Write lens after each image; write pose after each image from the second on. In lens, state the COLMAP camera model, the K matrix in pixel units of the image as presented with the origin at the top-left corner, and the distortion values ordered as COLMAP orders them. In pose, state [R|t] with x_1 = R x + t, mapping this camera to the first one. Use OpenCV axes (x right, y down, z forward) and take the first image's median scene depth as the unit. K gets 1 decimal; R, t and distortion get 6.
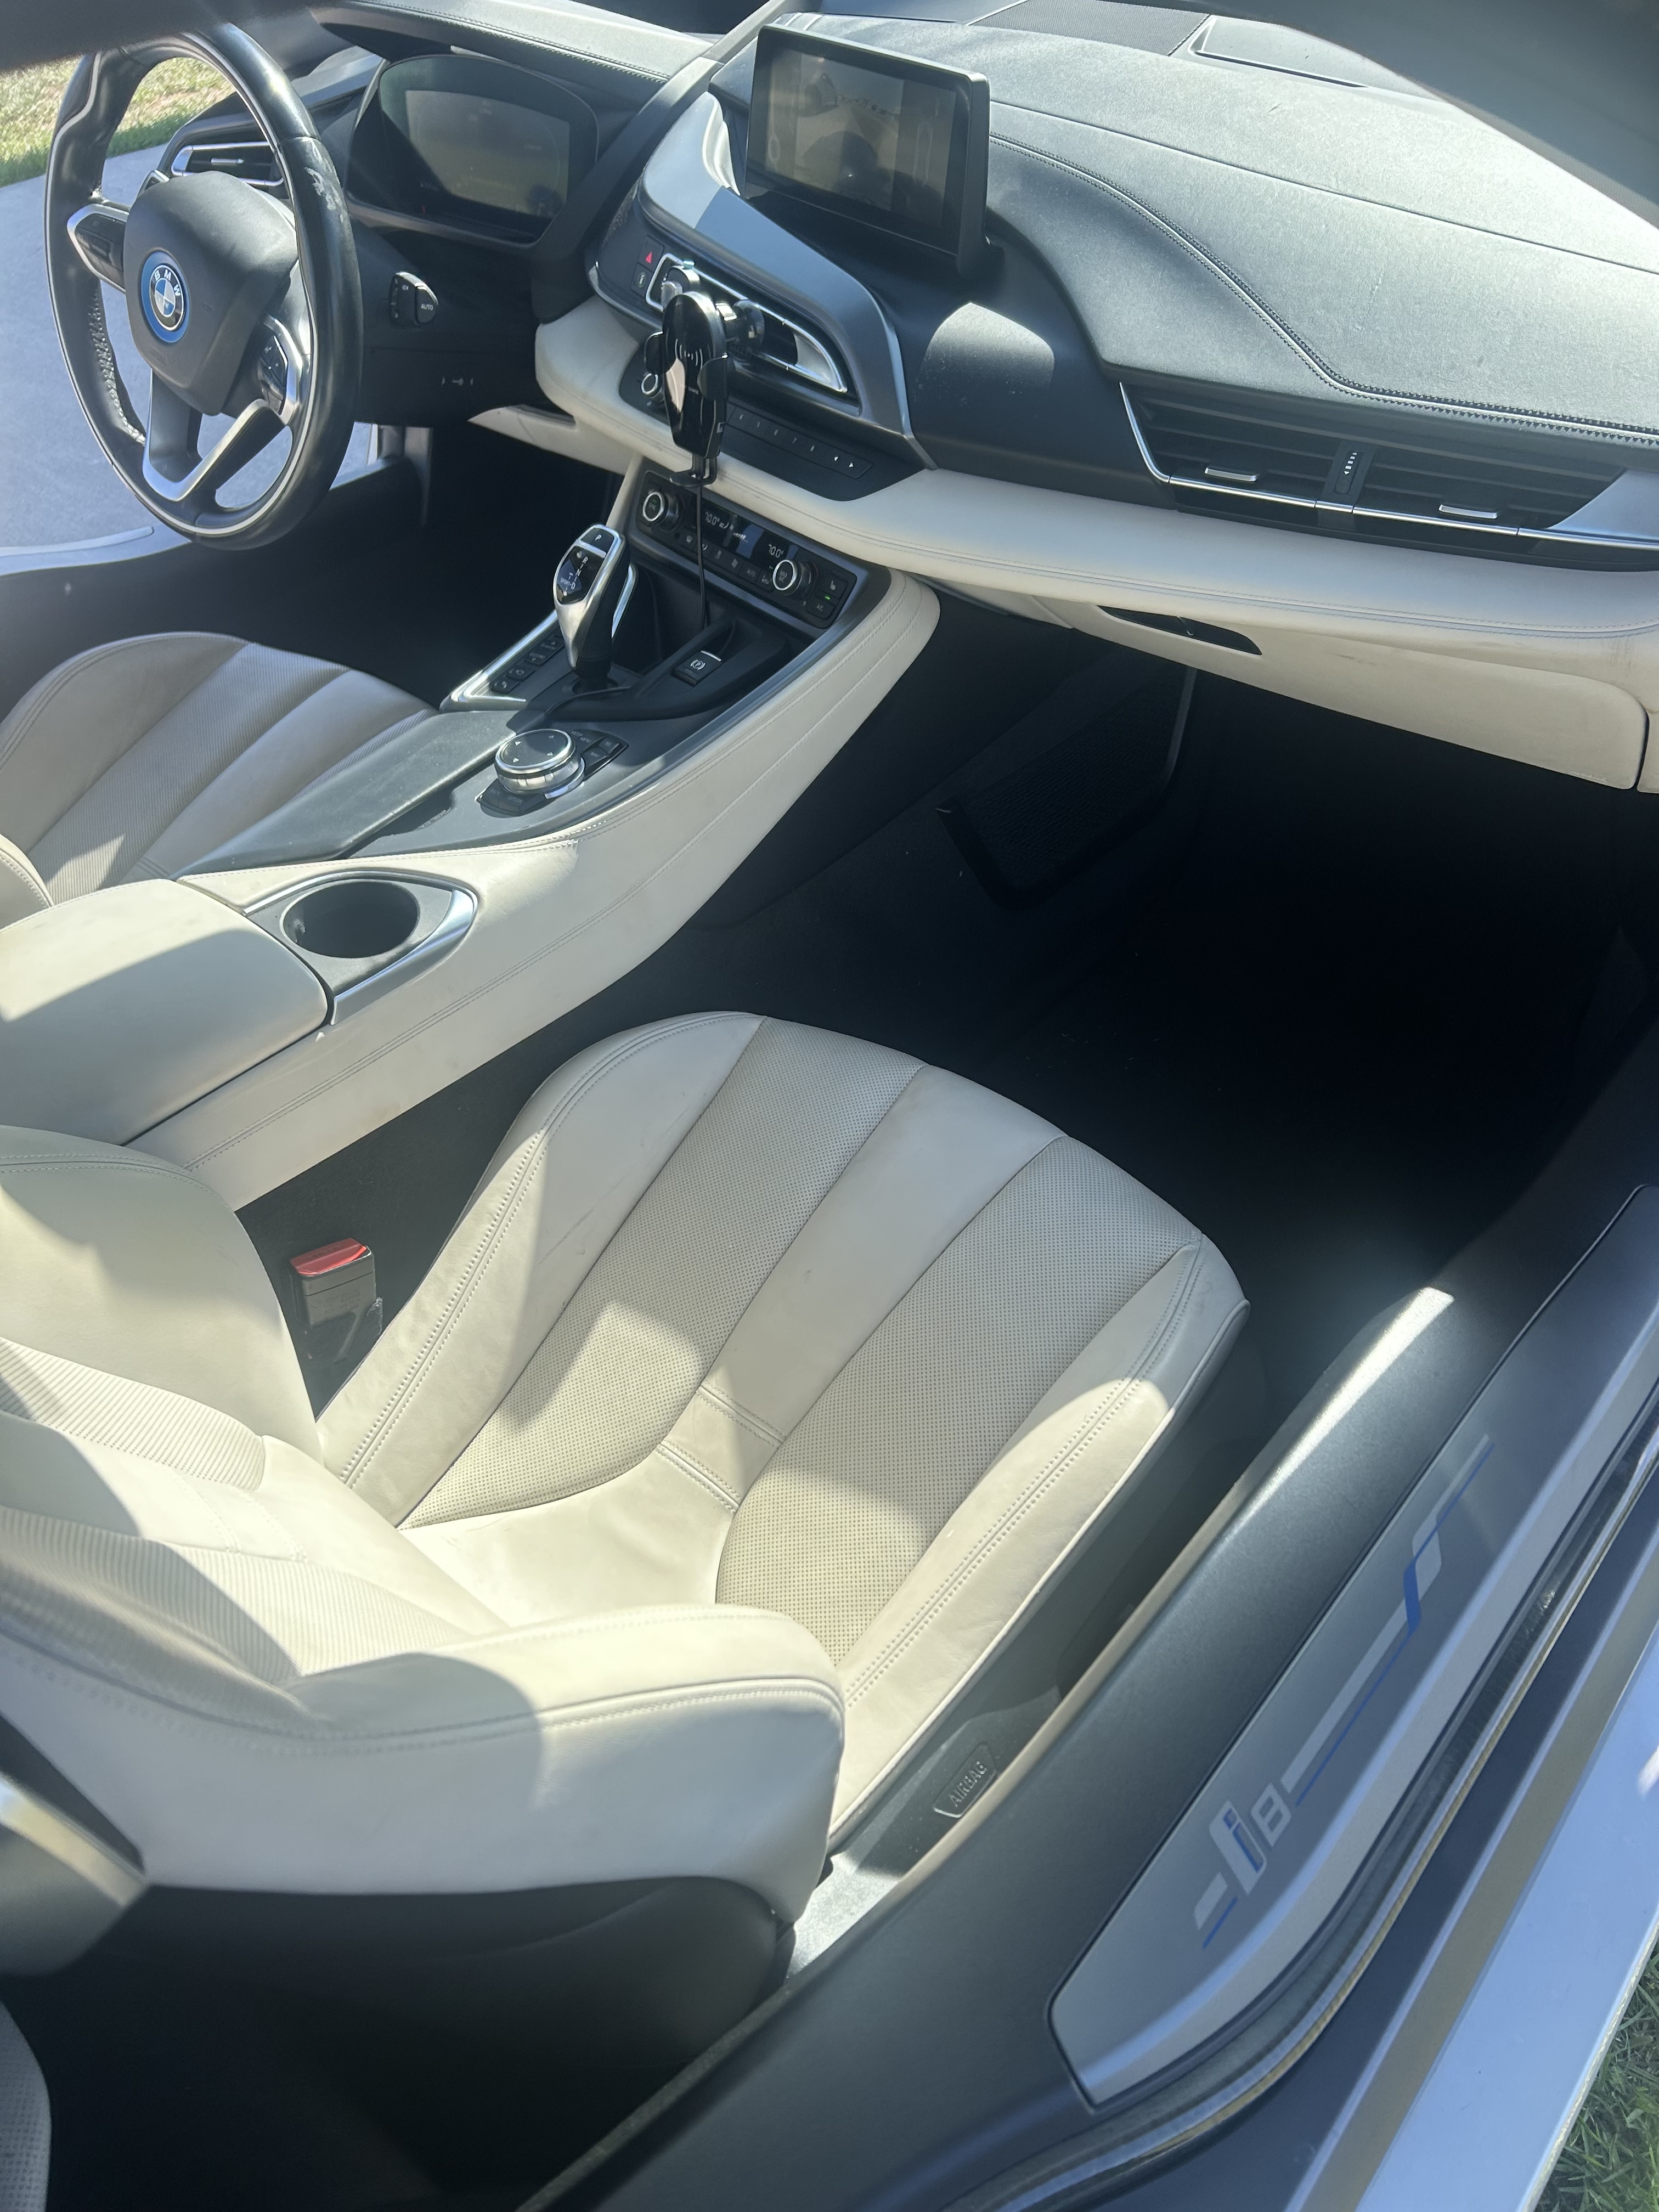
lens RADIAL K [[1650.9, 0, 853.1], [0, 1650.9, 1107.8], [0, 0, 1]] dist [0.004015, 0.000955]
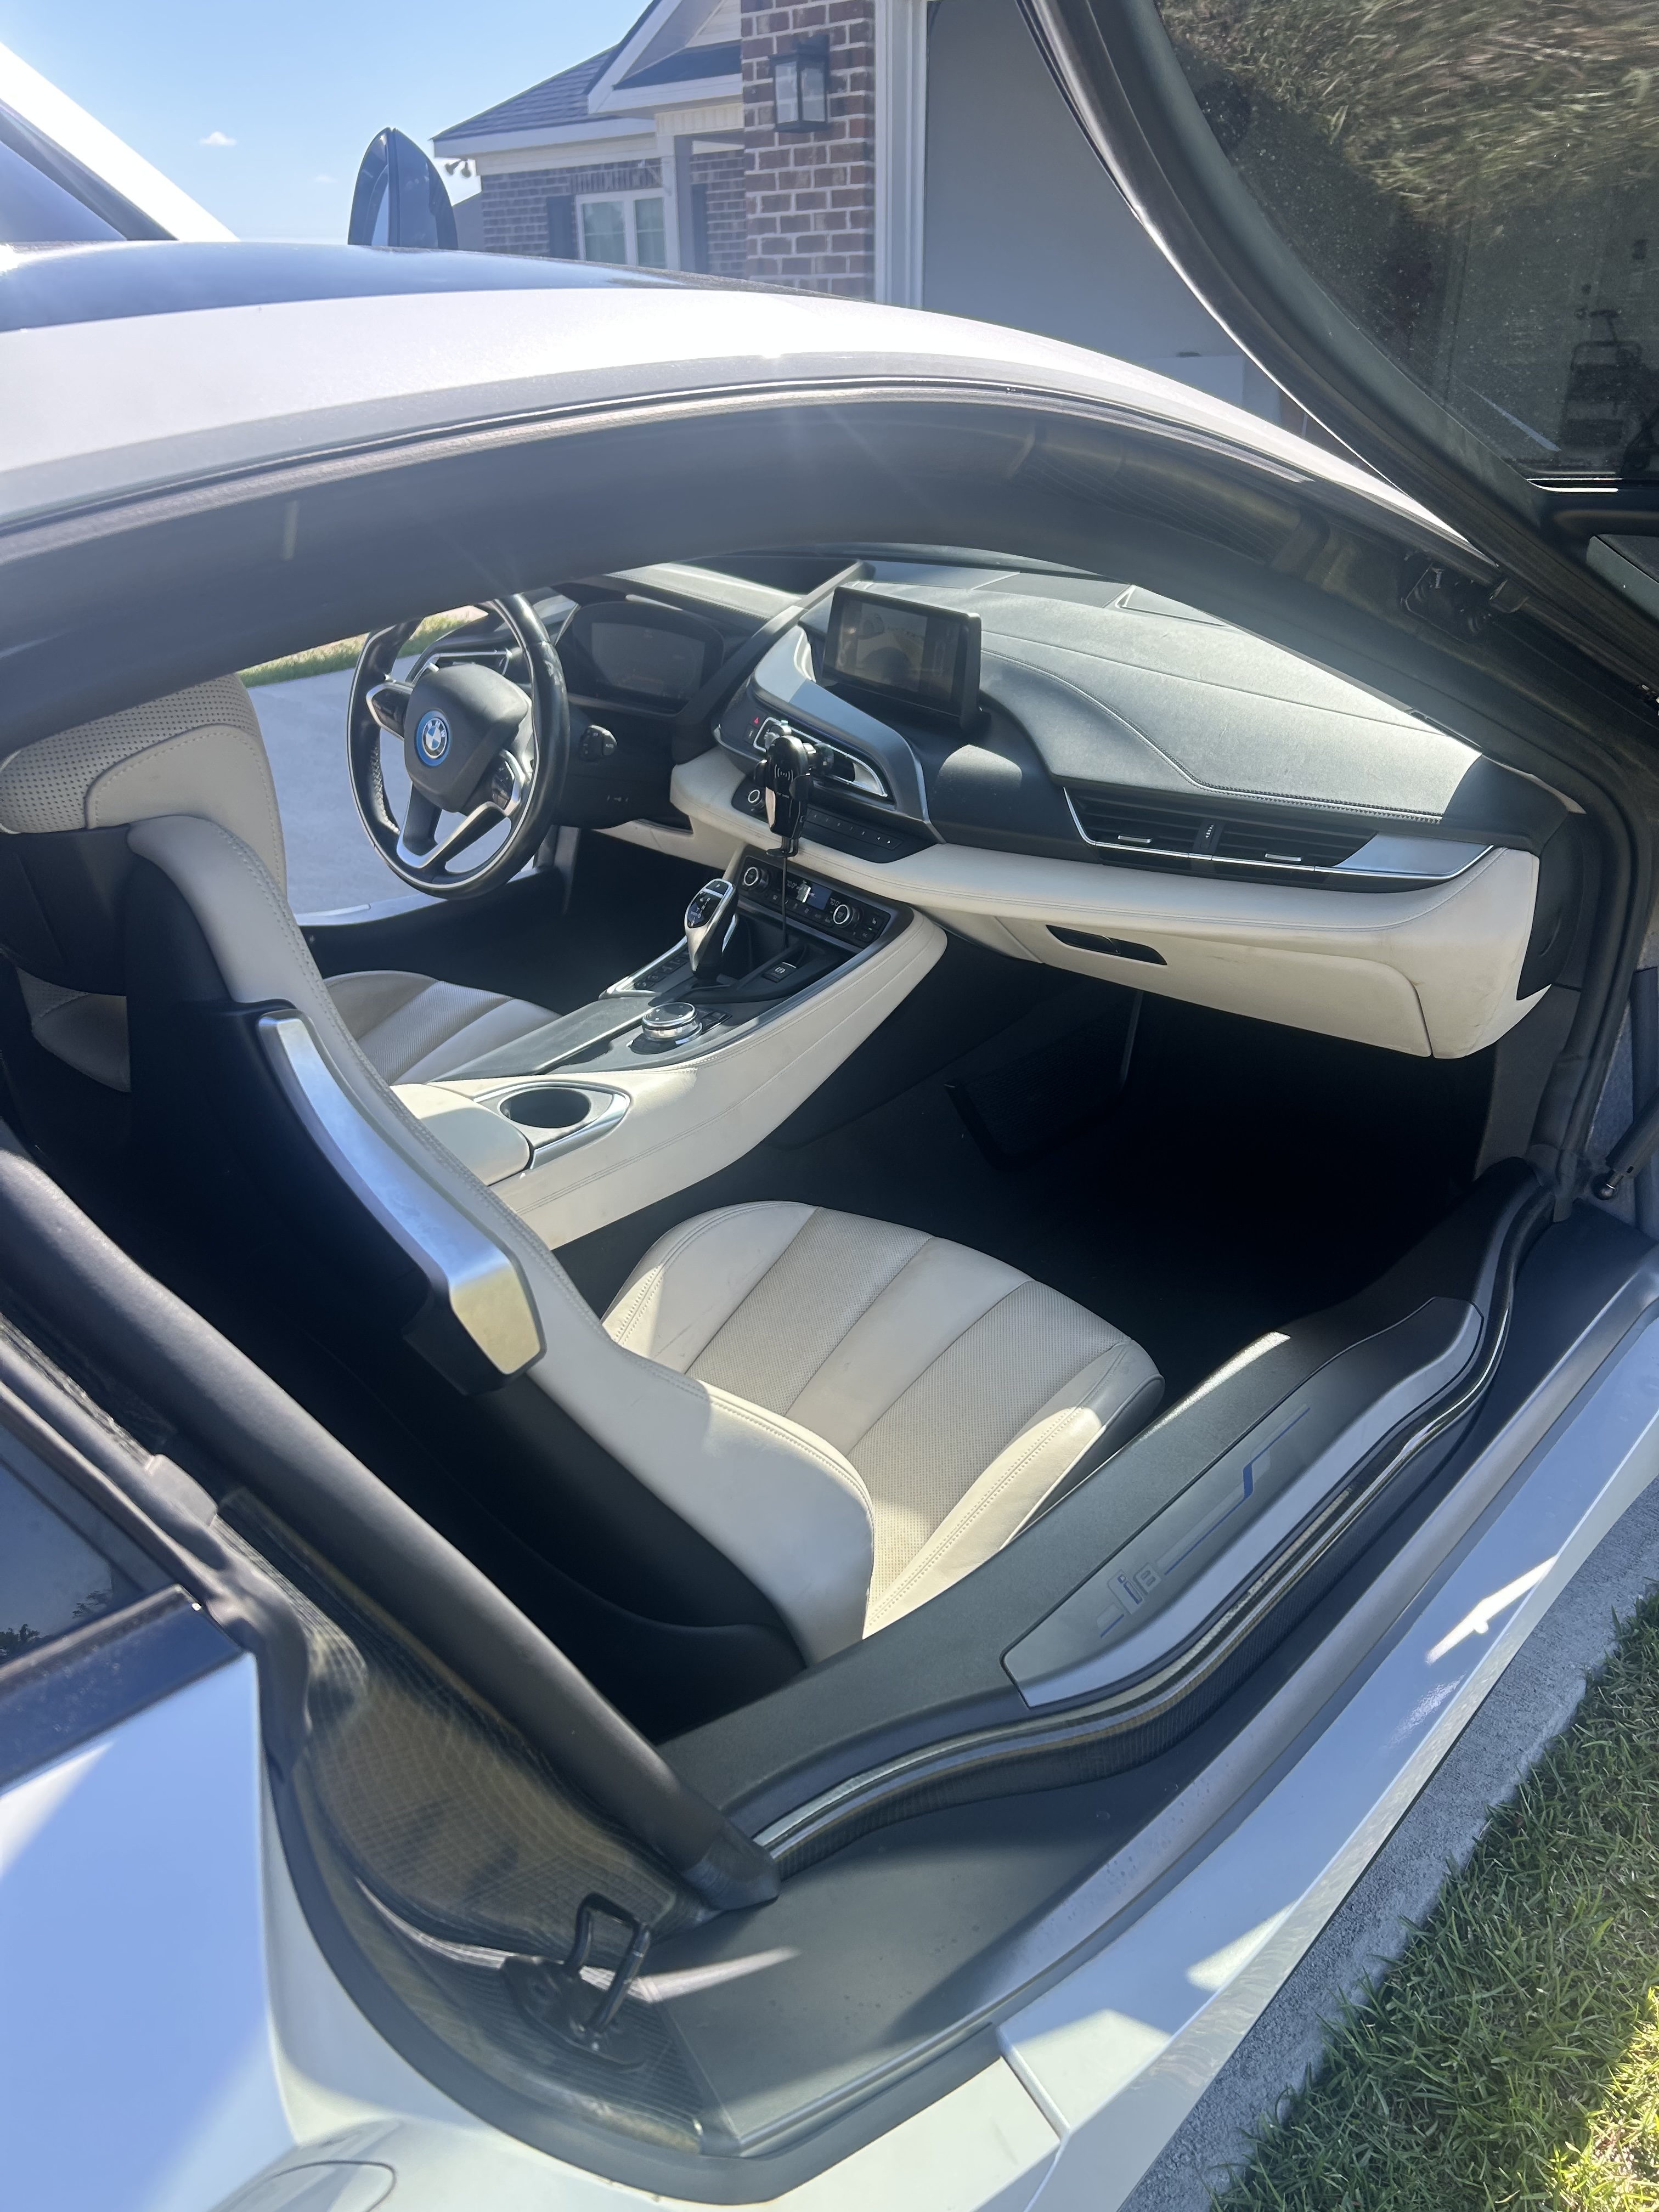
lens RADIAL K [[1681.9, 0, 829.5], [0, 1681.9, 1106.0], [0, 0, 1]] dist [0.093815, -0.130948]
pose [[0.999404, 0.023100, -0.025663, -0.009937], [-0.029525, 0.957071, -0.288345, 0.275562], [0.017901, 0.288931, 0.957183, -0.387723]]
